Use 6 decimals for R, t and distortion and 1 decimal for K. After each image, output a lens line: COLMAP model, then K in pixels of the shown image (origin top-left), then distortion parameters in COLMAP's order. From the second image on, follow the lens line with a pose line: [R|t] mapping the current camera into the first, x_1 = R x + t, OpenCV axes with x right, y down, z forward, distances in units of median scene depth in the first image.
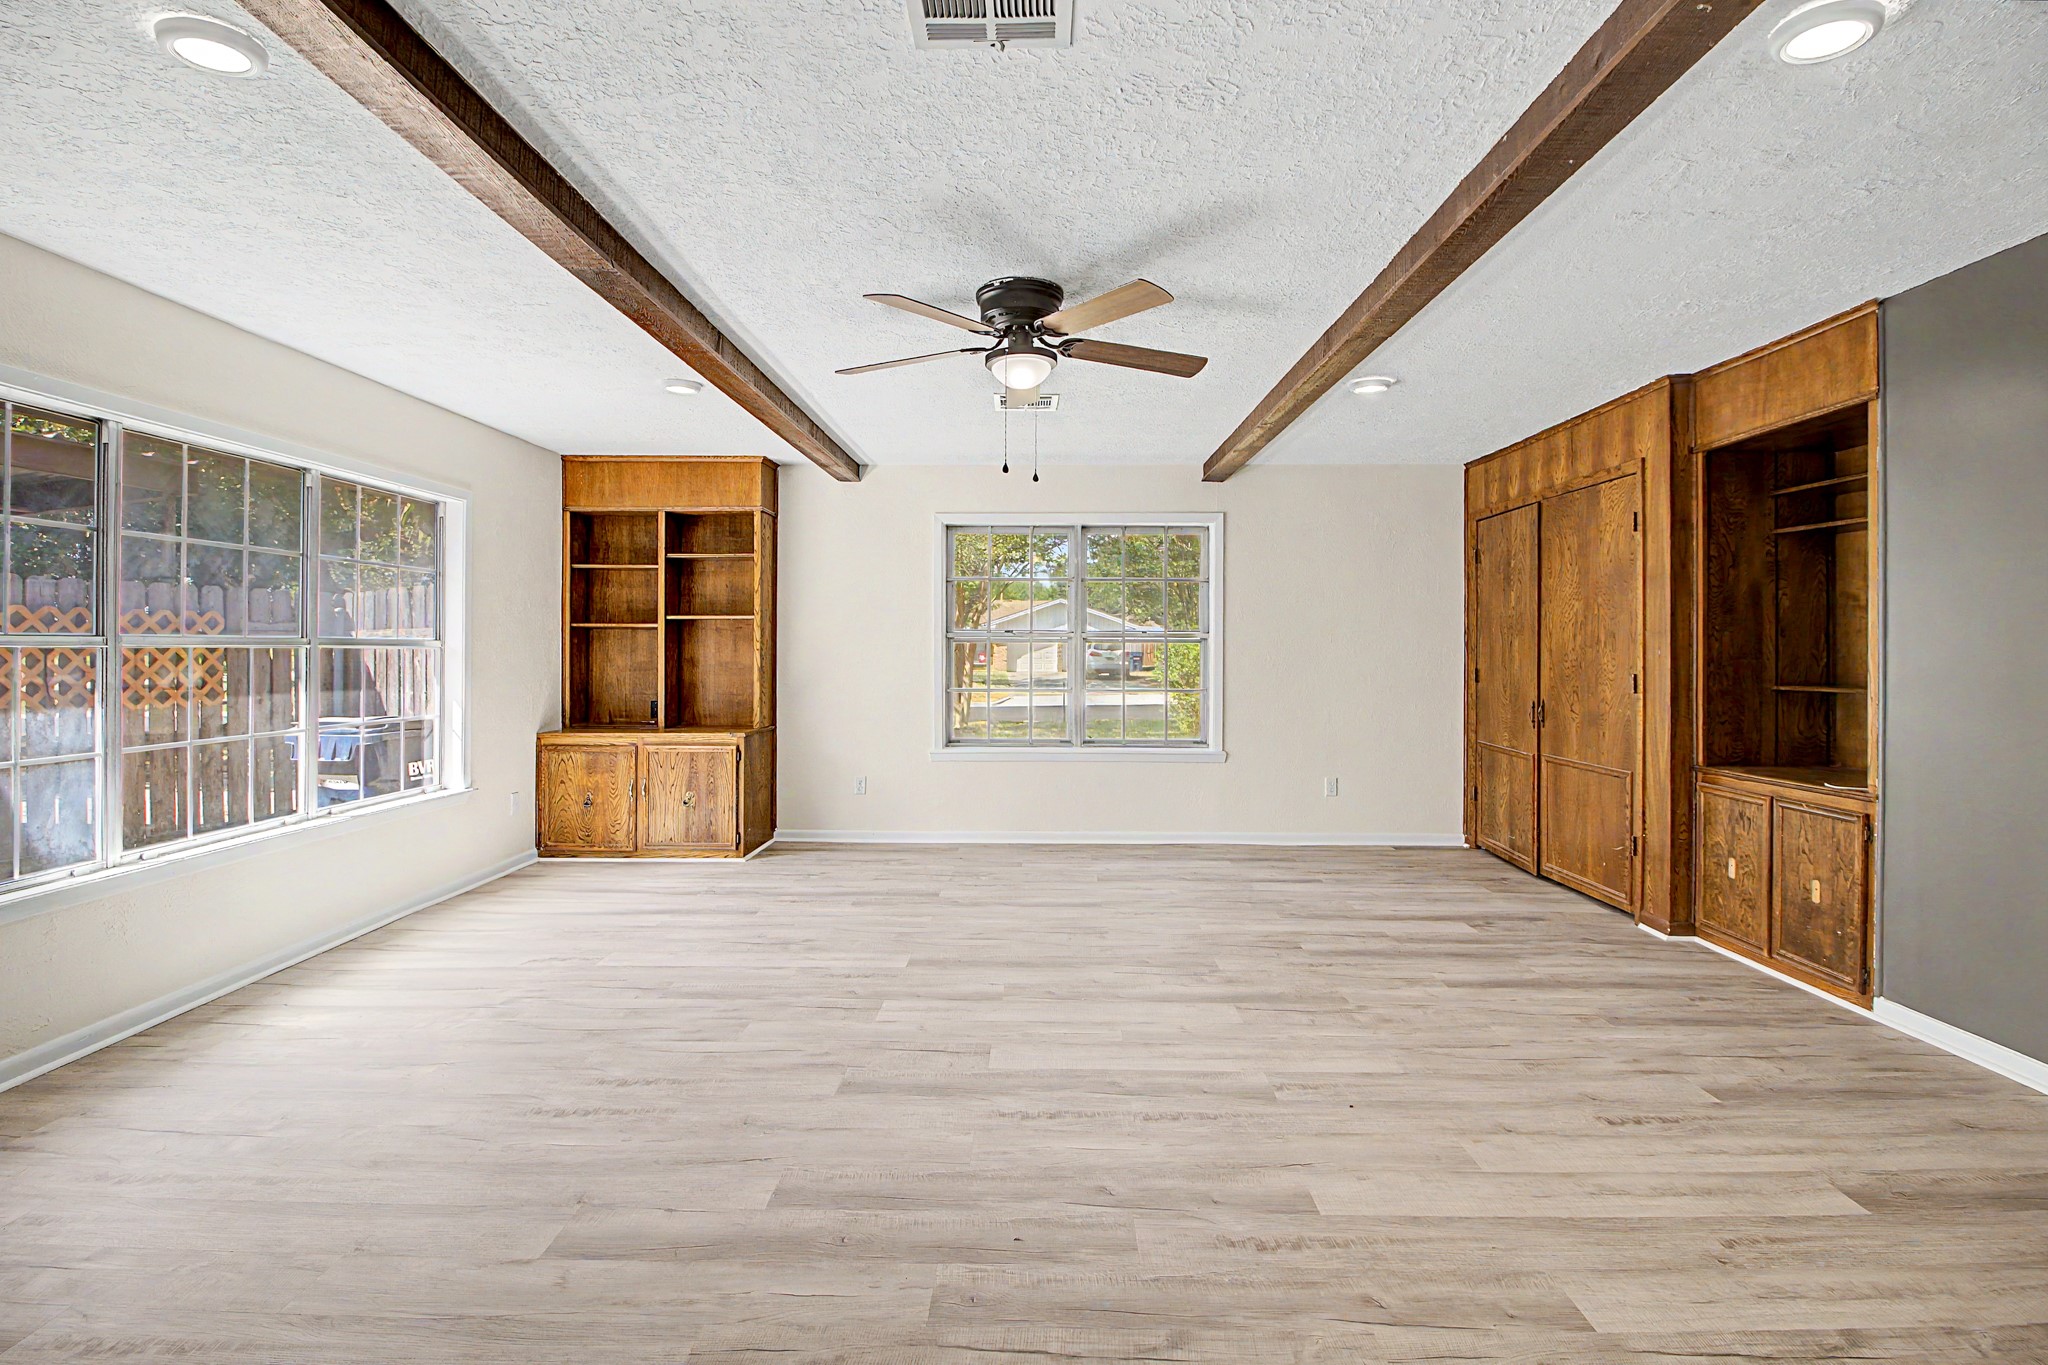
lens RADIAL K [[951.1, 0, 1026.9], [0, 951.1, 638.8], [0, 0, 1]] dist [-0.001500, -0.013516]
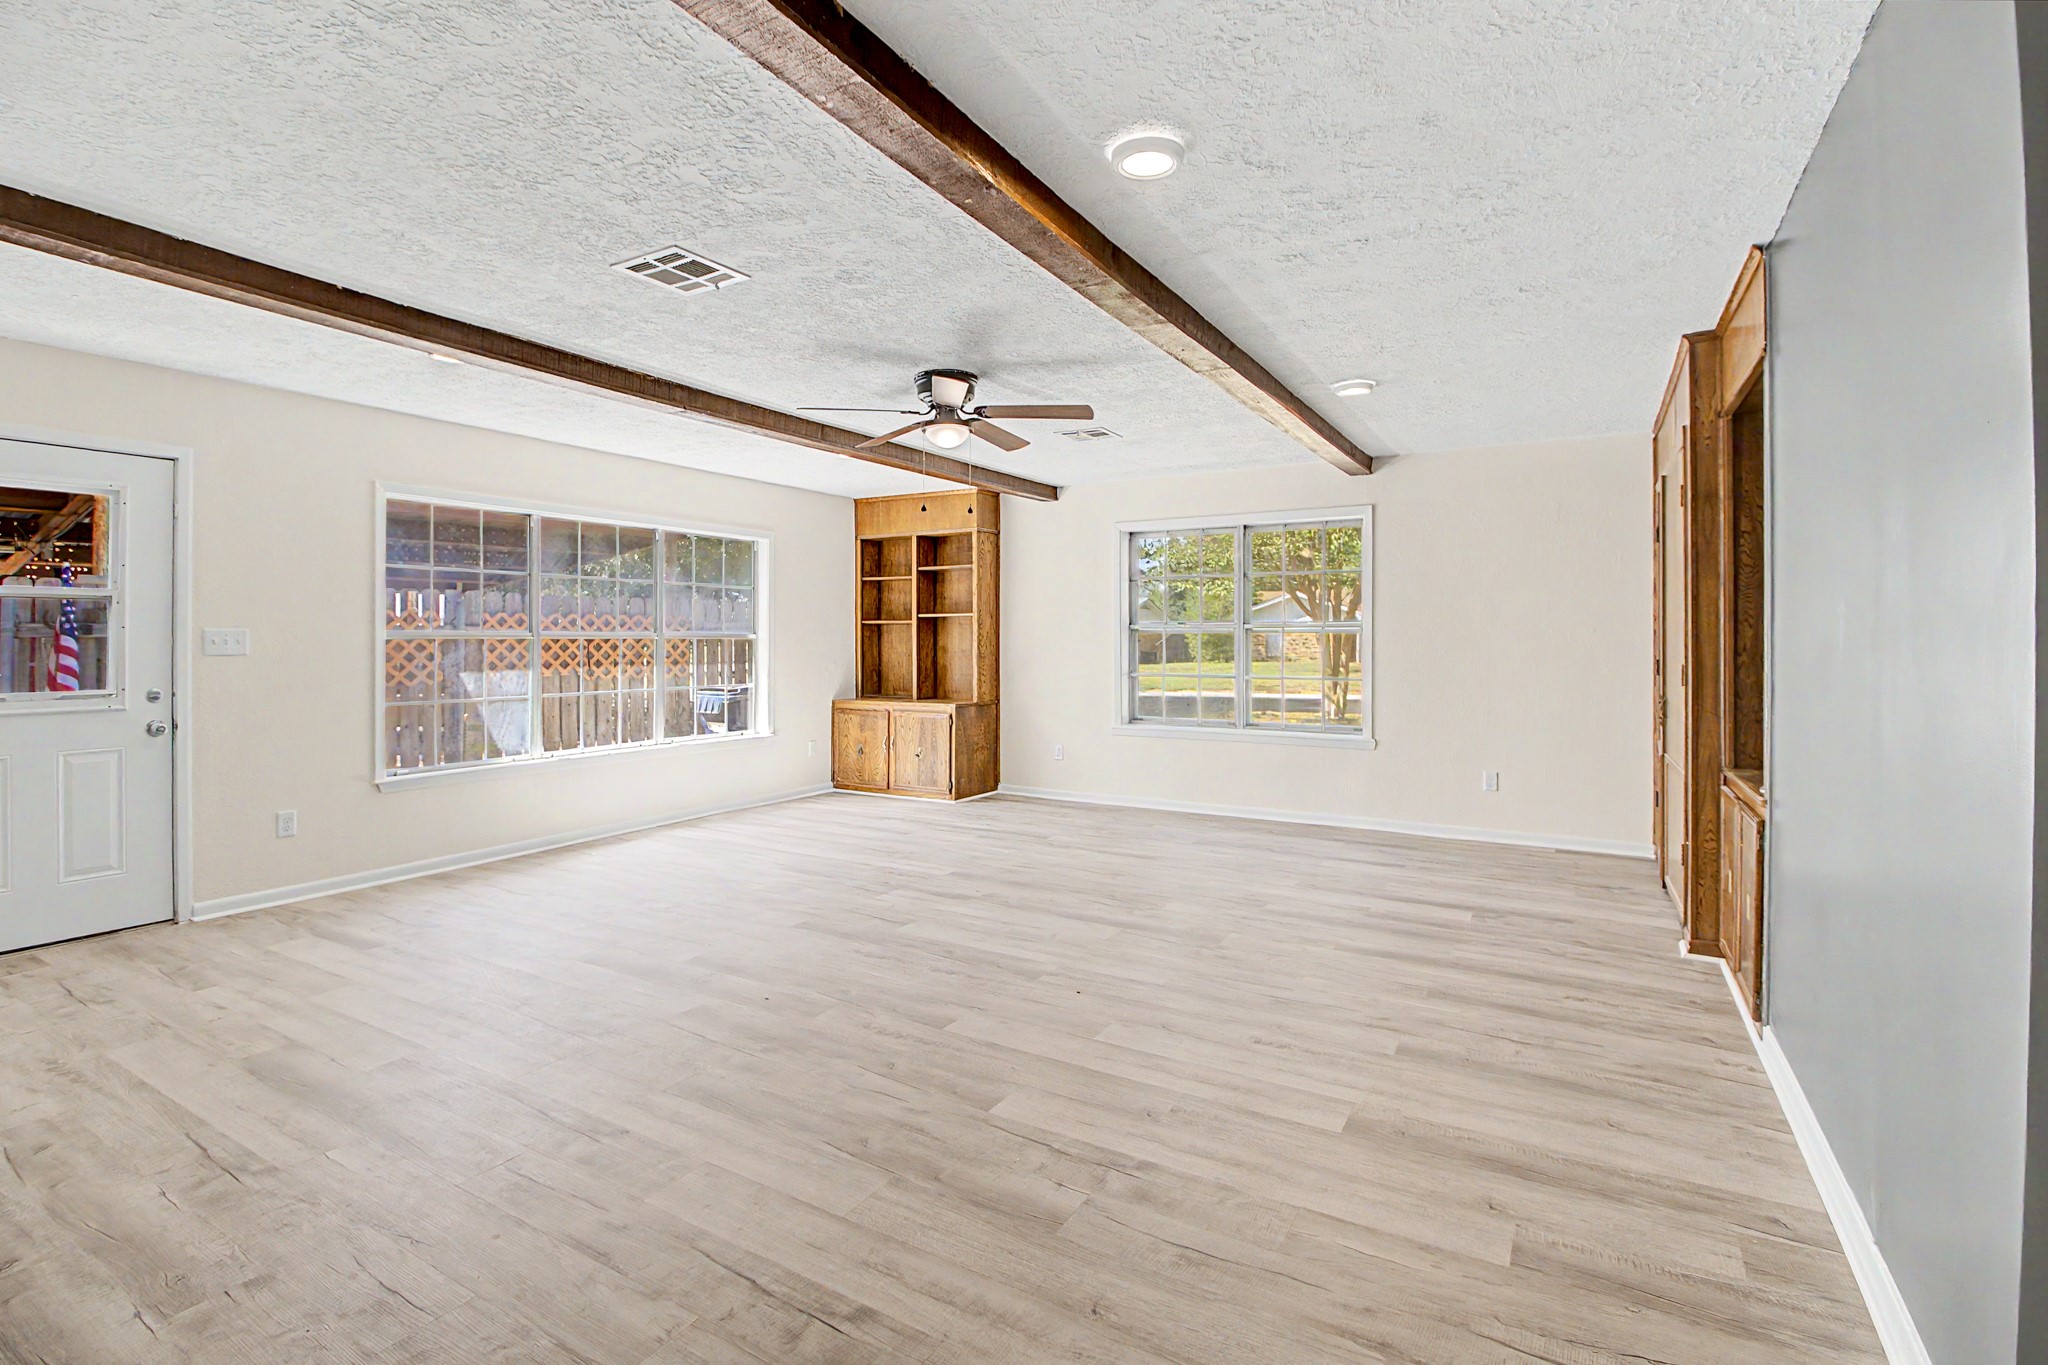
lens RADIAL K [[938.0, 0, 1022.6], [0, 938.0, 632.3], [0, 0, 1]] dist [-0.001159, -0.012545]
pose [[0.870922, -0.005357, -0.491392, 0.426670], [0.006387, 0.999980, 0.000418, 0.001330], [0.491380, -0.003503, 0.870939, -0.069005]]
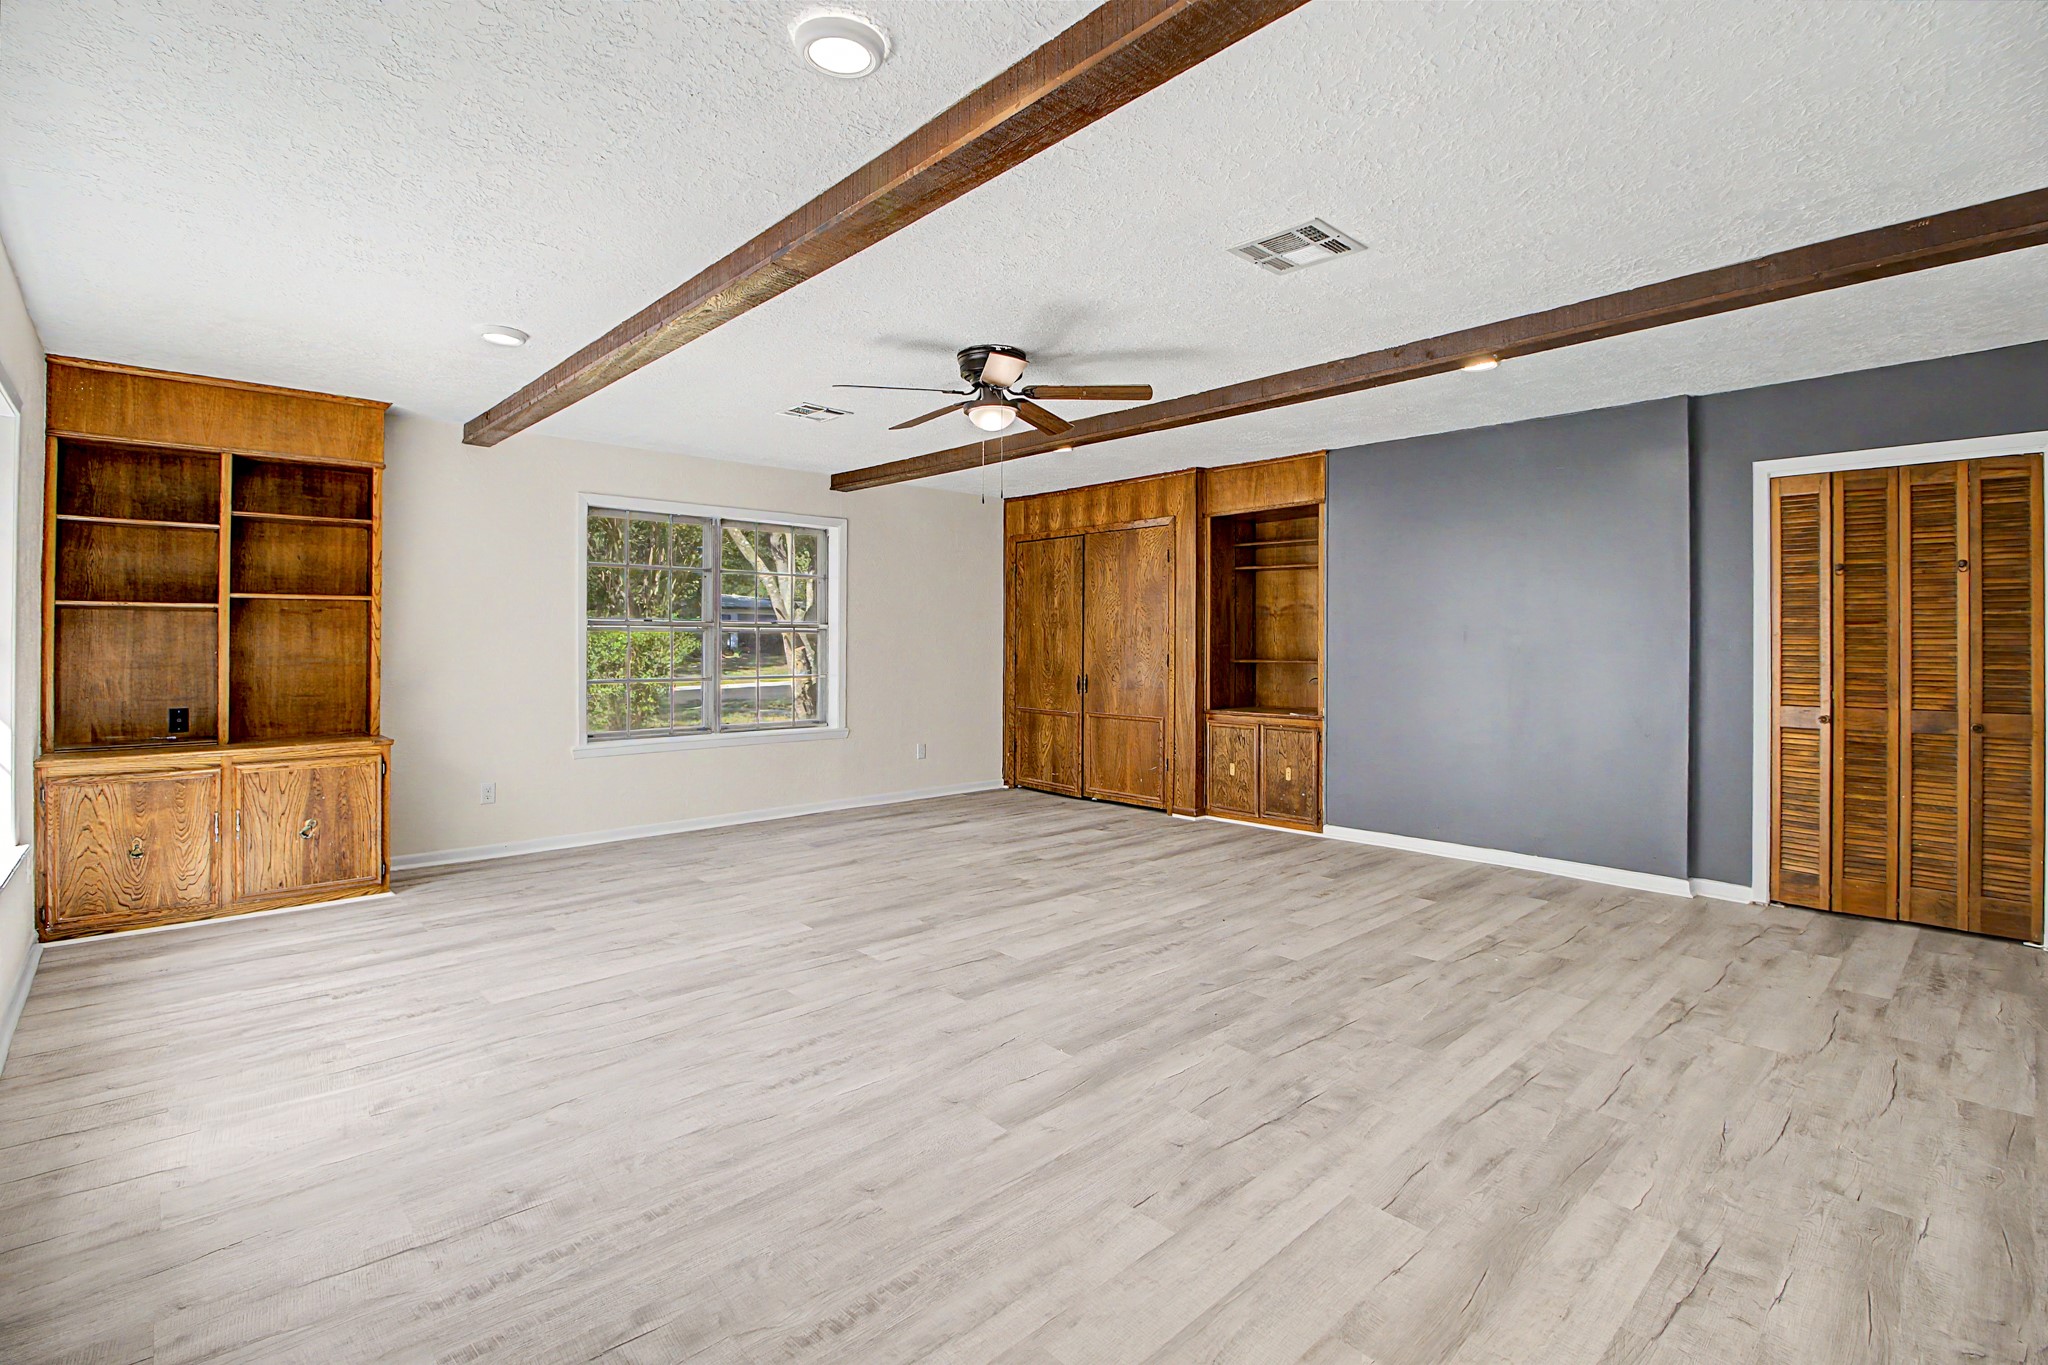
lens RADIAL K [[947.0, 0, 1017.8], [0, 947.0, 632.1], [0, 0, 1]] dist [0.002017, -0.014990]
pose [[0.723862, 0.005674, 0.689921, -0.487500], [-0.007005, 0.999975, -0.000874, 0.003040], [-0.689909, -0.004200, 0.723884, 0.036626]]
